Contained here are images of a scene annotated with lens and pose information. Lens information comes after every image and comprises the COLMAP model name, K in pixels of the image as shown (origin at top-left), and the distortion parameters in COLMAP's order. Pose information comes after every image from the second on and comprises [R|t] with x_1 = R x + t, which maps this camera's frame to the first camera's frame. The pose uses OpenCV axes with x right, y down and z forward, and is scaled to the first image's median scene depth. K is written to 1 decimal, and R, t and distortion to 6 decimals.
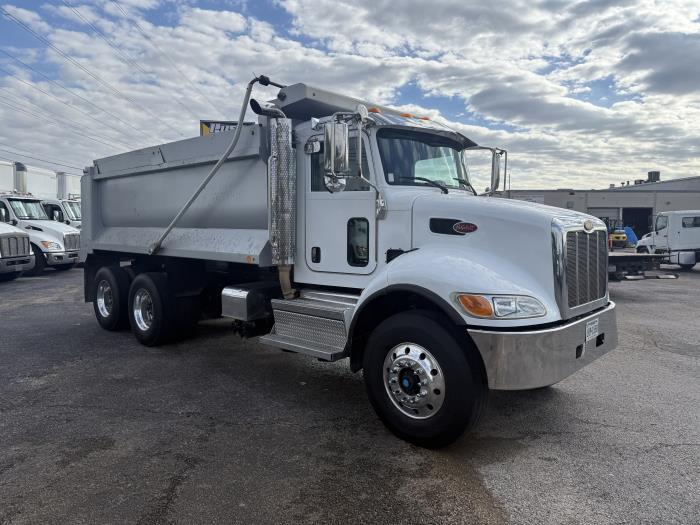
lens RADIAL K [[495.0, 0, 353.5], [0, 495.0, 266.2], [0, 0, 1]] dist [0.045290, -0.053143]
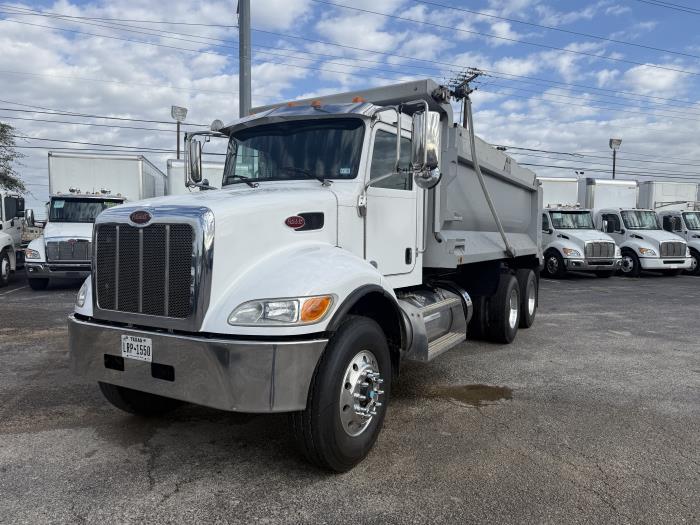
lens RADIAL K [[495.0, 0, 351.9], [0, 495.0, 275.1], [0, 0, 1]] dist [0.045290, -0.053143]
pose [[0.226908, 0.078765, -0.970726, 1.042680], [-0.085956, 0.994454, 0.060598, -0.053366], [0.970116, 0.069690, 0.232420, 0.898976]]
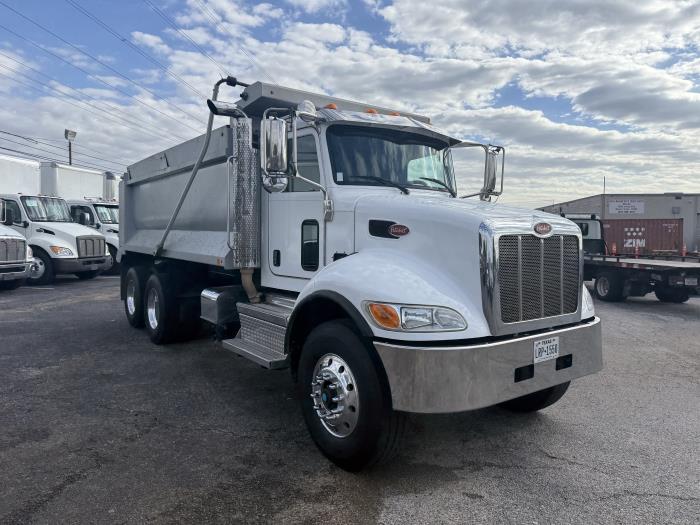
lens RADIAL K [[495.0, 0, 351.3], [0, 495.0, 271.5], [0, 0, 1]] dist [0.045290, -0.053143]
pose [[0.982108, 0.022535, -0.186967, 0.241772], [-0.022941, 0.999737, -0.000012, -0.000242], [0.186917, 0.004301, 0.982366, 0.074595]]
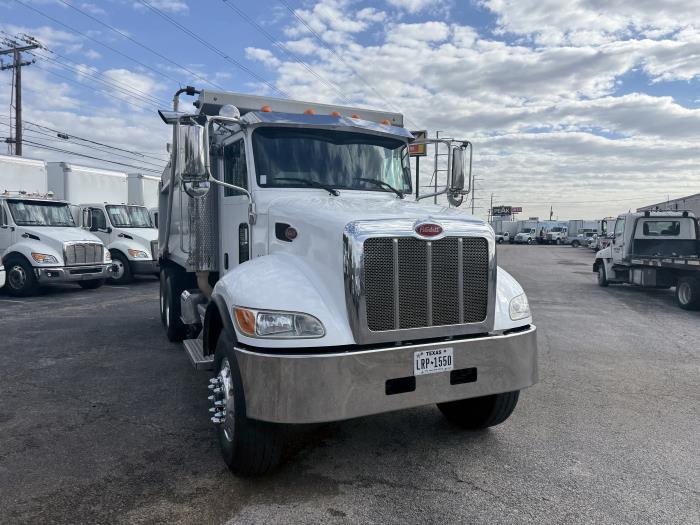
lens RADIAL K [[495.0, 0, 348.6], [0, 495.0, 277.5], [0, 0, 1]] dist [0.045290, -0.053143]
pose [[0.922801, 0.031760, -0.383967, 0.513420], [-0.029042, 0.999495, 0.012876, -0.009920], [0.384182, -0.000731, 0.923257, 0.177354]]
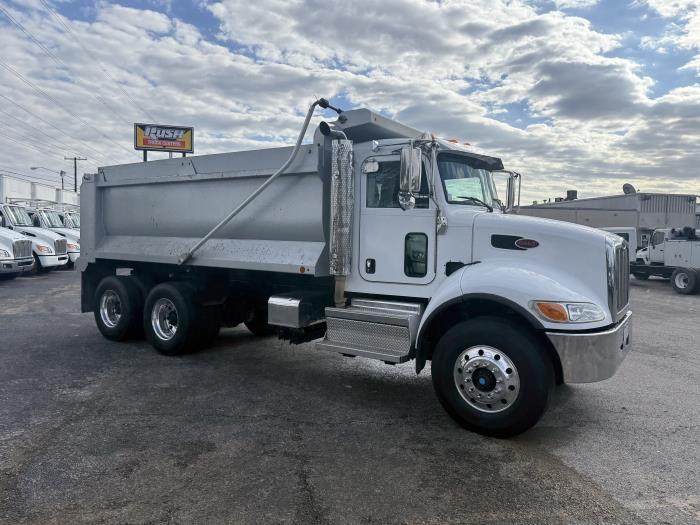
lens RADIAL K [[495.0, 0, 353.7], [0, 495.0, 267.6], [0, 0, 1]] dist [0.045290, -0.053143]
pose [[0.989639, 0.007003, 0.143406, -0.259766], [-0.004494, 0.999831, -0.017813, -0.000356], [-0.143507, 0.016984, 0.989504, -0.060618]]
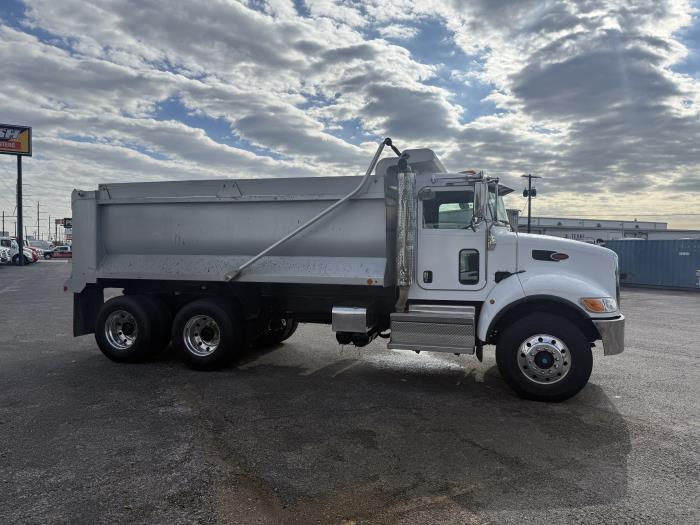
lens RADIAL K [[495.0, 0, 354.6], [0, 495.0, 259.3], [0, 0, 1]] dist [0.045290, -0.053143]
pose [[0.896795, -0.007426, 0.442385, -0.805063], [0.032875, 0.998214, -0.049888, -0.010432], [-0.441224, 0.059283, 0.895437, -0.086306]]
